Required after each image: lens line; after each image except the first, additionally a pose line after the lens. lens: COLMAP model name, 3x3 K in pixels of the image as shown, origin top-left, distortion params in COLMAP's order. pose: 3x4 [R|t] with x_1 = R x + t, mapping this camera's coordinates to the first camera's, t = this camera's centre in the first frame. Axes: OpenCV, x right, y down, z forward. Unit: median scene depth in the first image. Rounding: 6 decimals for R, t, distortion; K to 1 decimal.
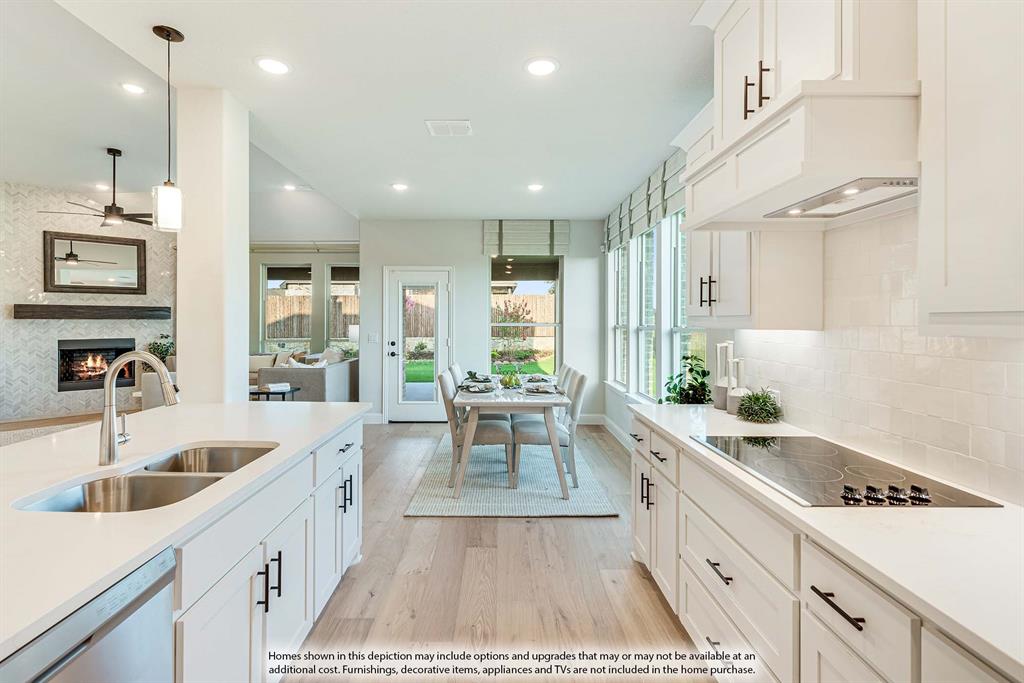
lens RADIAL K [[475.5, 0, 498.0], [0, 475.5, 321.4], [0, 0, 1]] dist [0.006320, -0.001155]
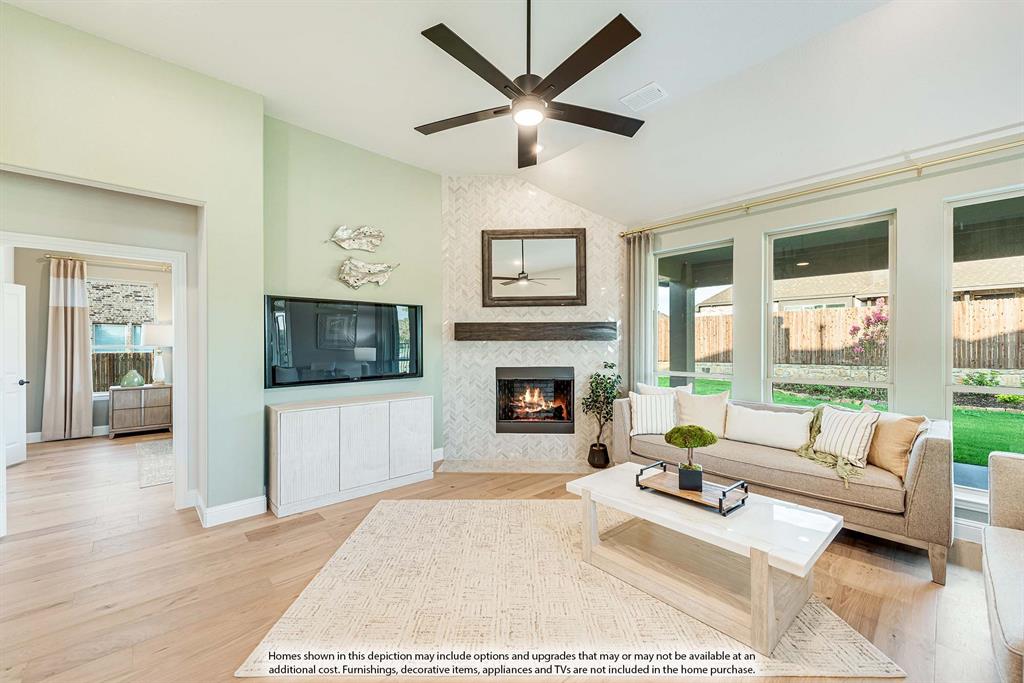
lens RADIAL K [[401.2, 0, 512.1], [0, 401.2, 344.7], [0, 0, 1]] dist [0.013425, -0.002590]
pose [[0.690876, -0.004094, -0.722962, -0.478106], [0.003438, 0.999991, -0.002377, 0.003619], [0.722965, -0.000843, 0.690884, 0.634455]]
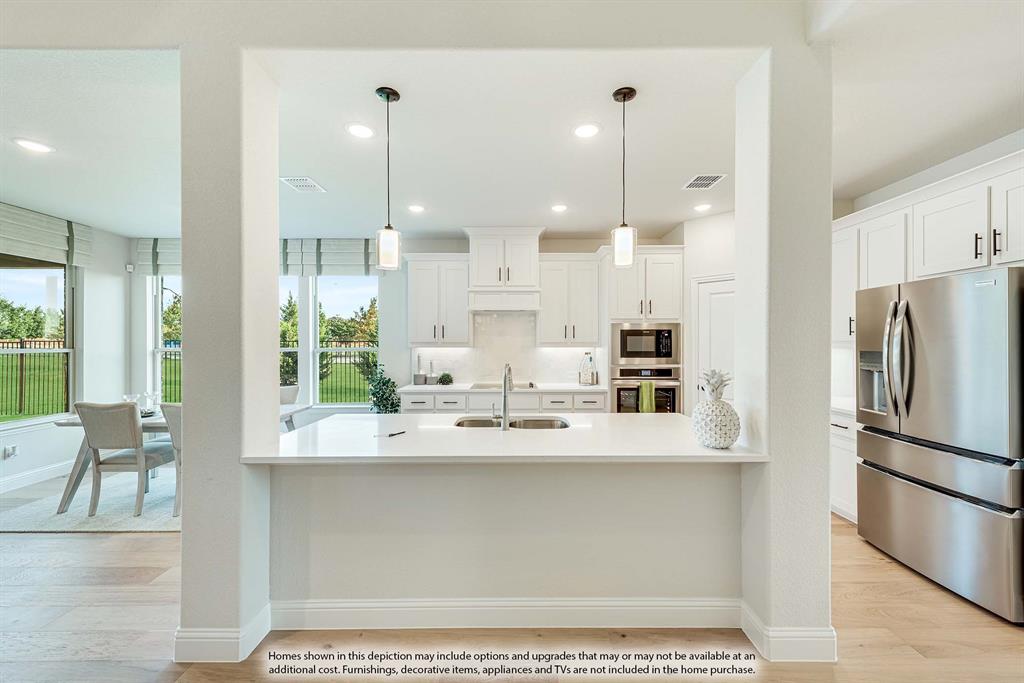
lens RADIAL K [[401.2, 0, 514.9], [0, 401.2, 342.8], [0, 0, 1]] dist [0.013425, -0.002590]
pose [[-0.003485, -0.003684, 0.999987, -0.583432], [0.004641, 0.999982, 0.003701, -0.005491], [-0.999983, 0.004654, -0.003468, 0.245938]]
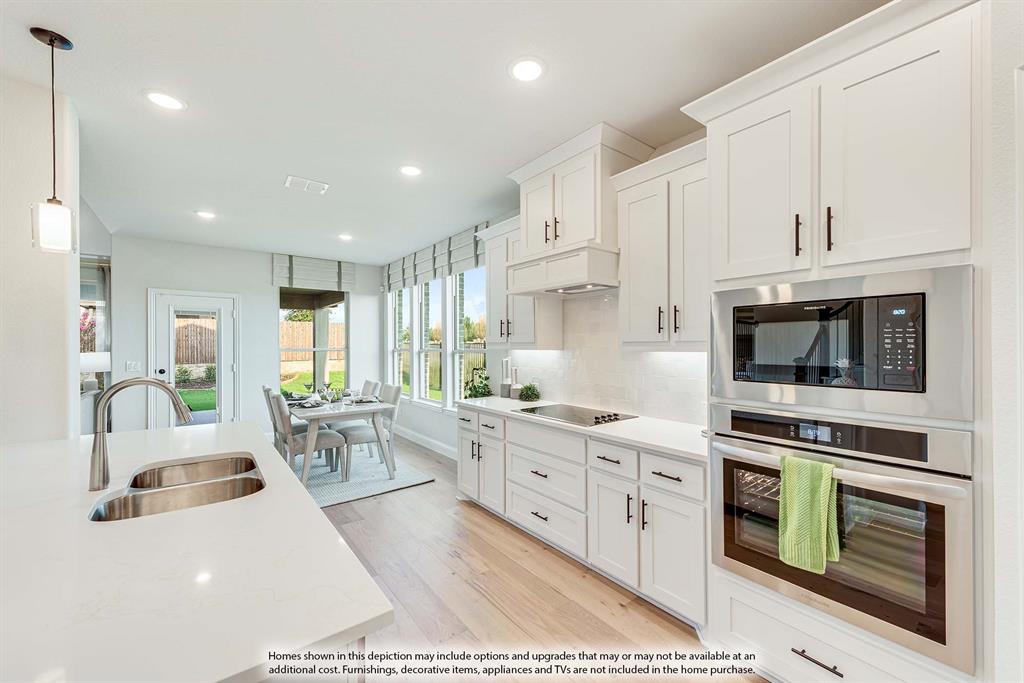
lens RADIAL K [[401.2, 0, 512.9], [0, 401.2, 344.9], [0, 0, 1]] dist [0.013425, -0.002590]
pose [[0.788216, -0.004785, 0.615380, -0.165517], [0.006732, 0.999977, -0.000848, -0.000656], [-0.615362, 0.004811, 0.788230, -0.059513]]
